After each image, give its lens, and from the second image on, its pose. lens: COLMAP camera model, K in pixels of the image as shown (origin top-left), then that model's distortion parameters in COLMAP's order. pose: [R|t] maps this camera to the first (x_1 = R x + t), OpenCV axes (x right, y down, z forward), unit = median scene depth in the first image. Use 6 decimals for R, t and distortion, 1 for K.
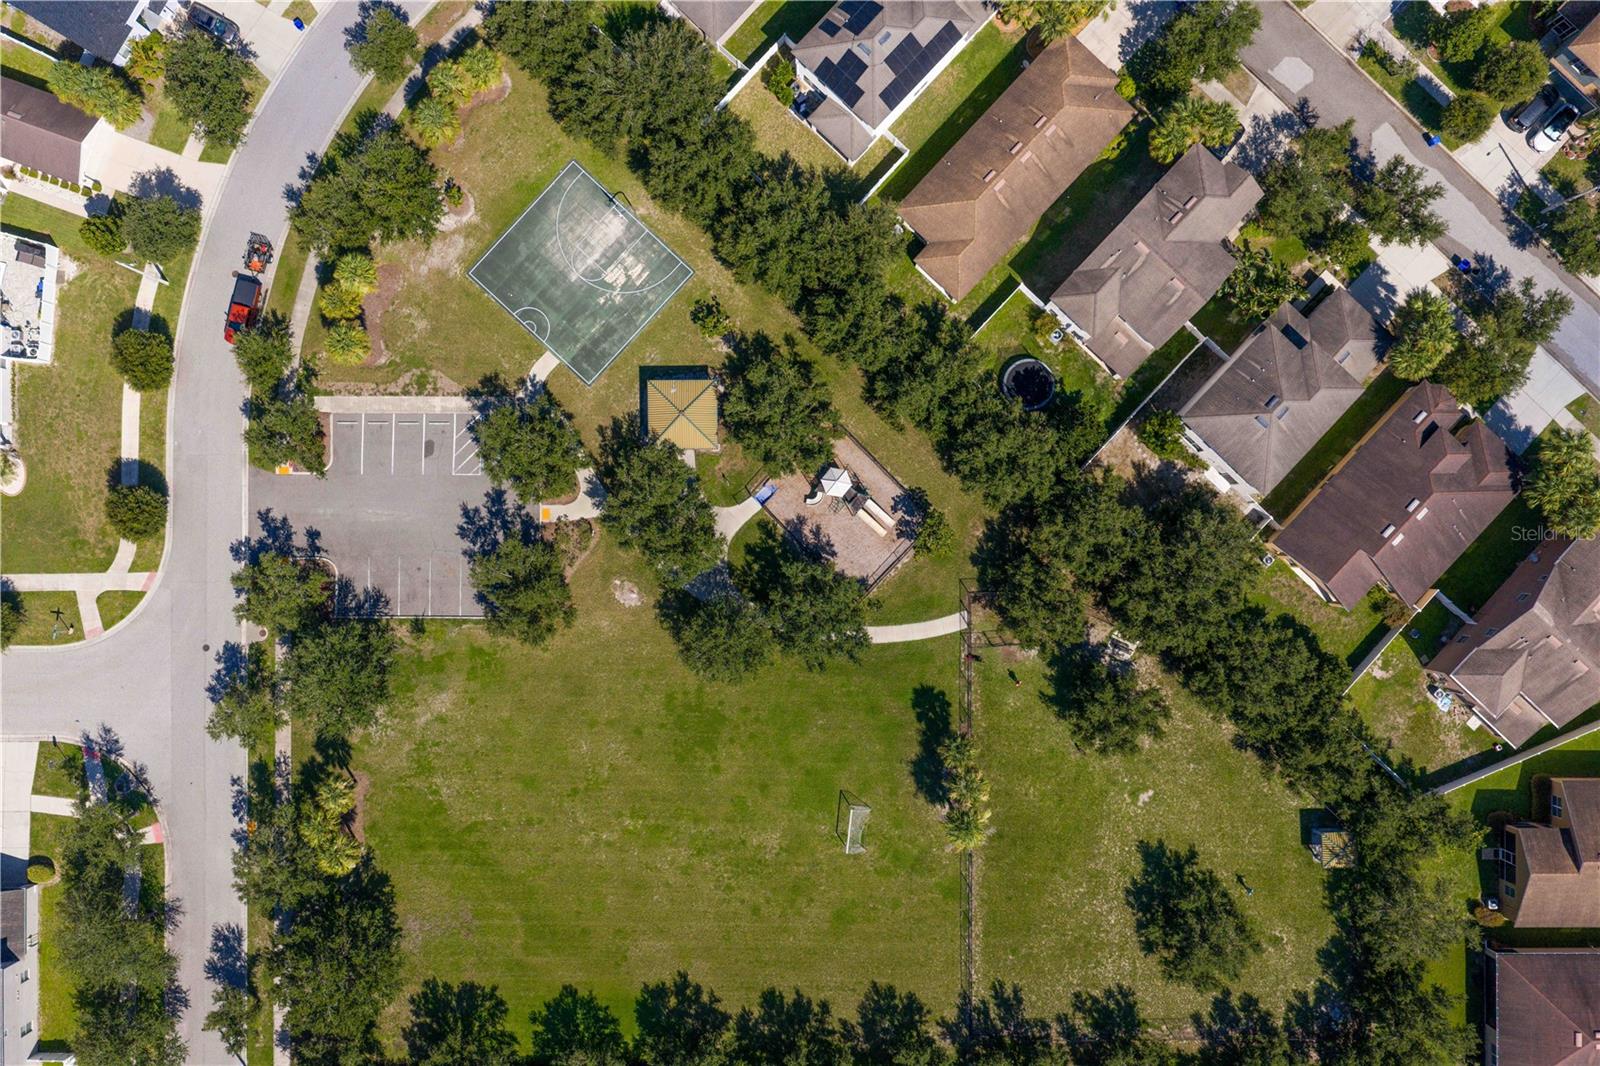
lens RADIAL K [[1328.8, 0, 800.0], [0, 1328.8, 533.0], [0, 0, 1]] dist [0.008098, -0.015428]
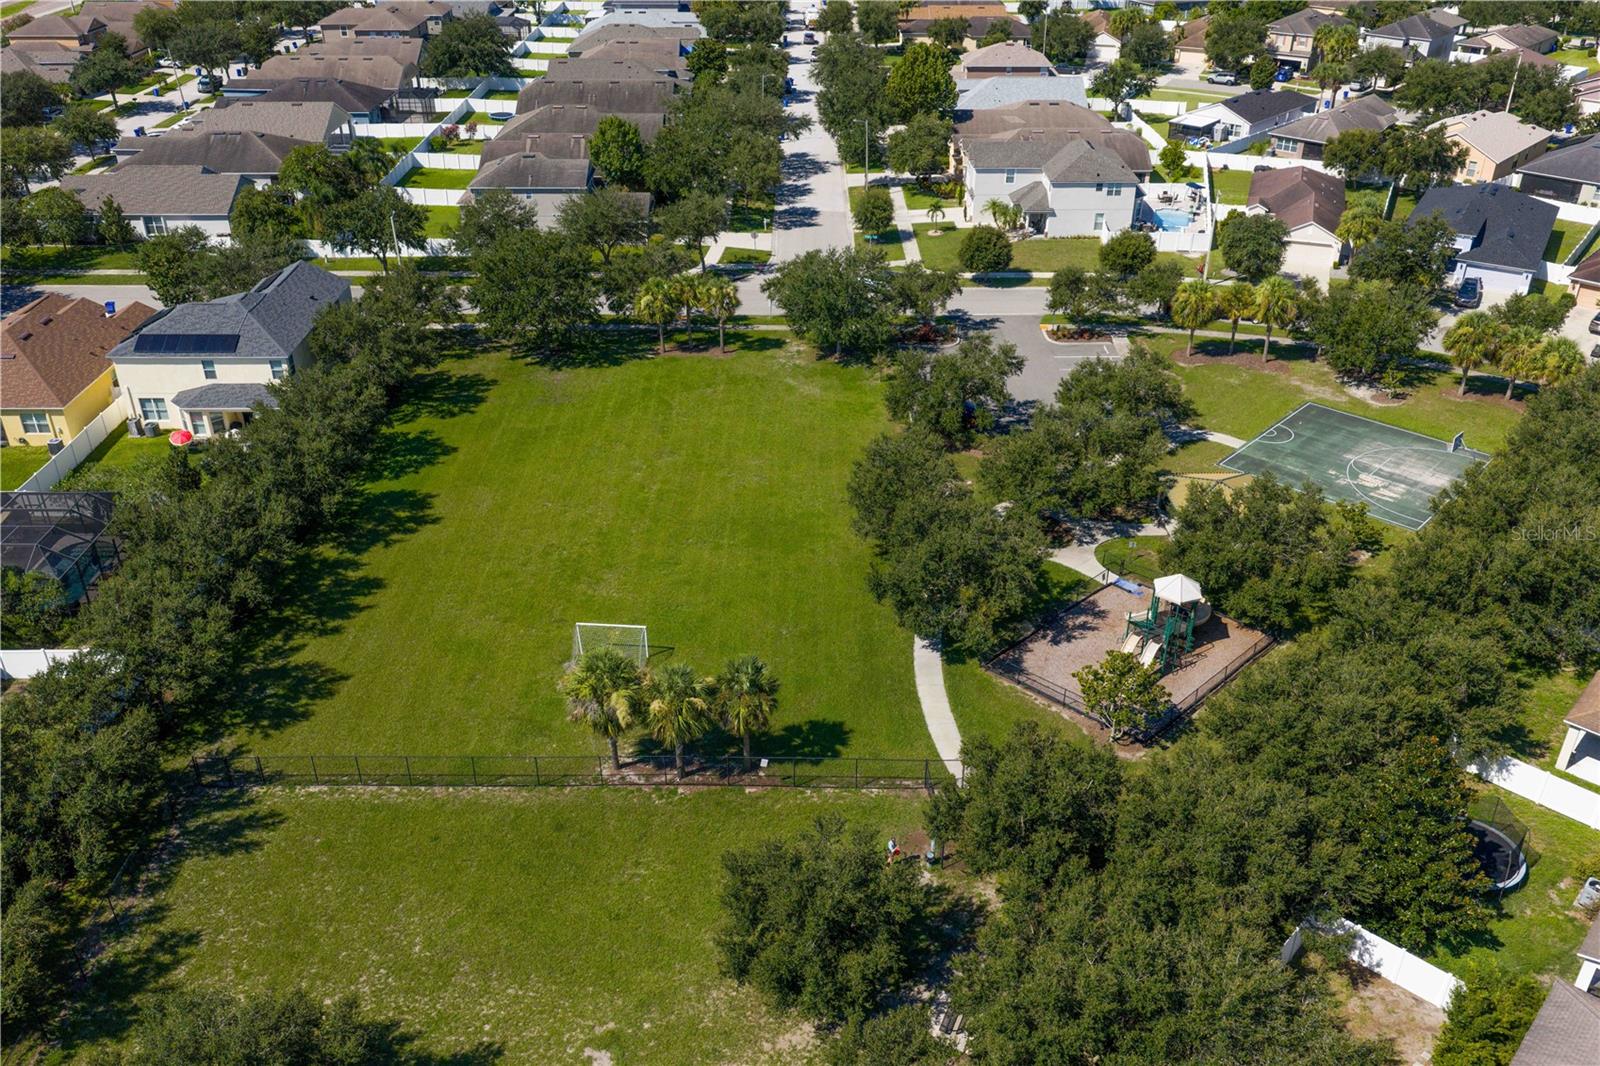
lens RADIAL K [[1328.8, 0, 800.0], [0, 1328.8, 533.0], [0, 0, 1]] dist [0.008098, -0.015428]
pose [[0.003774, 0.496886, -0.867808, 0.538989], [-0.999992, 0.002871, -0.002705, 0.136908], [0.001147, 0.867811, 0.496893, 0.646333]]
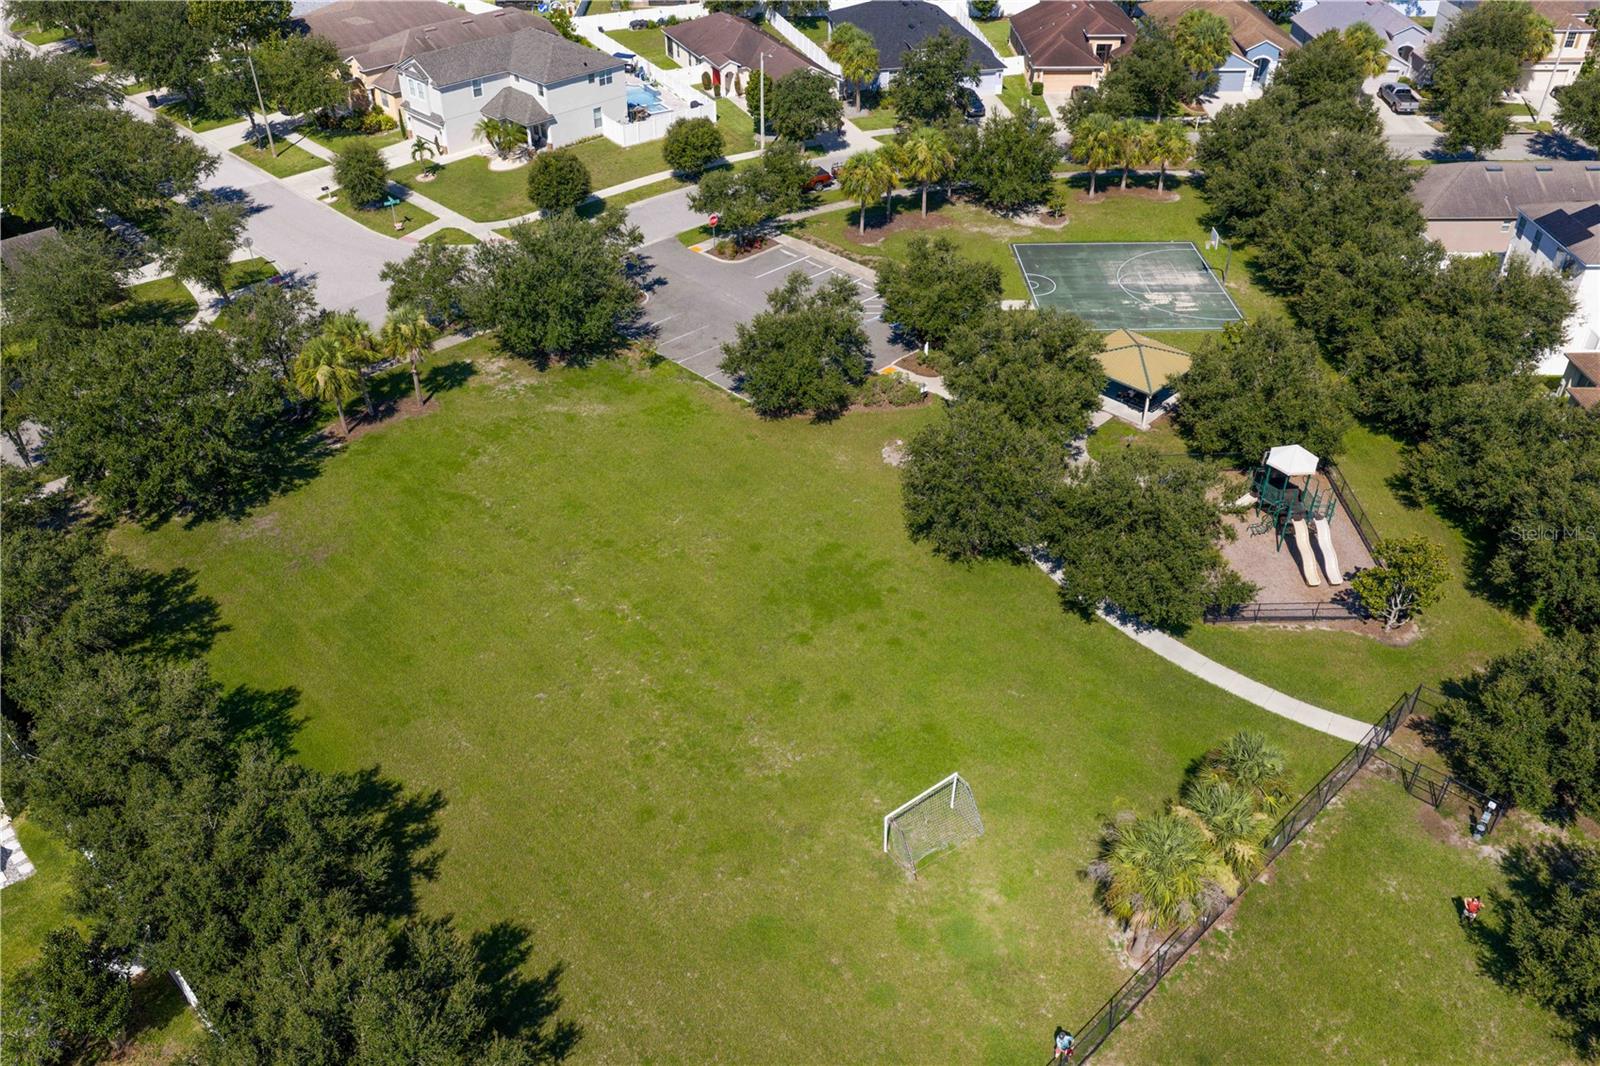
lens RADIAL K [[1328.8, 0, 800.0], [0, 1328.8, 533.0], [0, 0, 1]] dist [0.008098, -0.015428]
pose [[0.700858, 0.416990, -0.578720, 0.228169], [-0.713300, 0.408383, -0.569585, 0.466486], [-0.001172, 0.811999, 0.583658, 0.652473]]
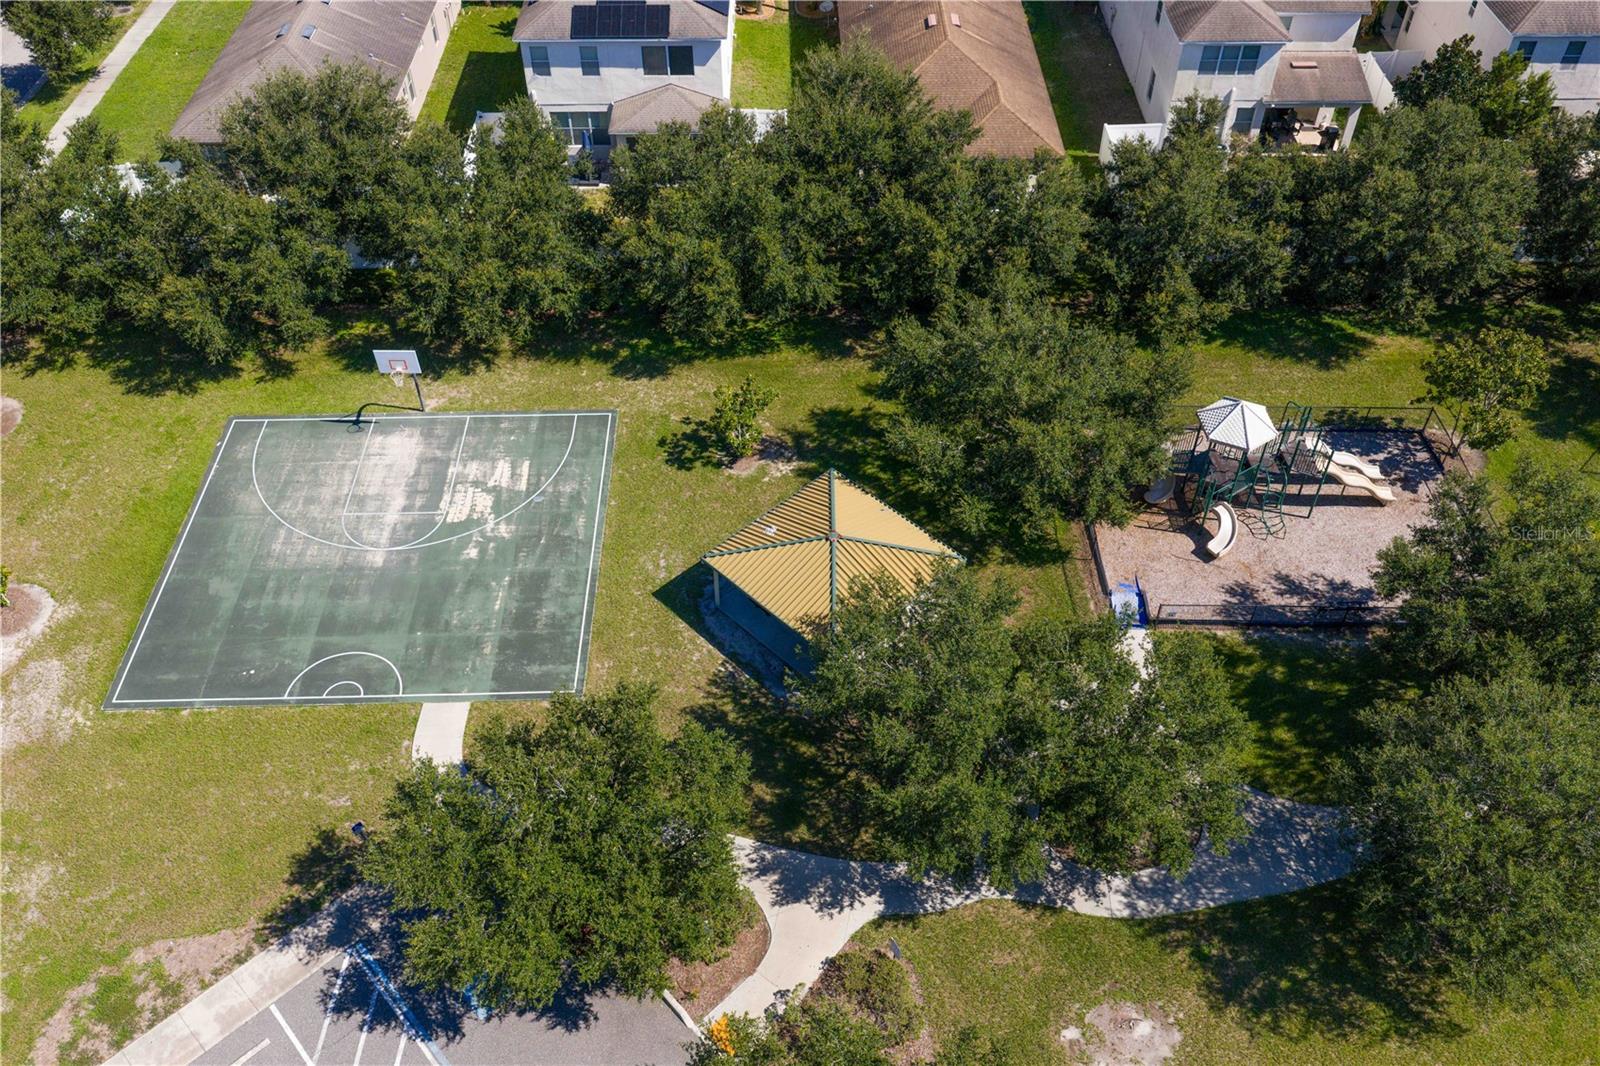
lens RADIAL K [[1328.8, 0, 800.0], [0, 1328.8, 533.0], [0, 0, 1]] dist [0.008098, -0.015428]
pose [[0.721299, -0.490377, 0.489140, -0.268017], [0.692621, 0.512721, -0.507339, 0.087401], [-0.002005, 0.704732, 0.709471, 0.718773]]
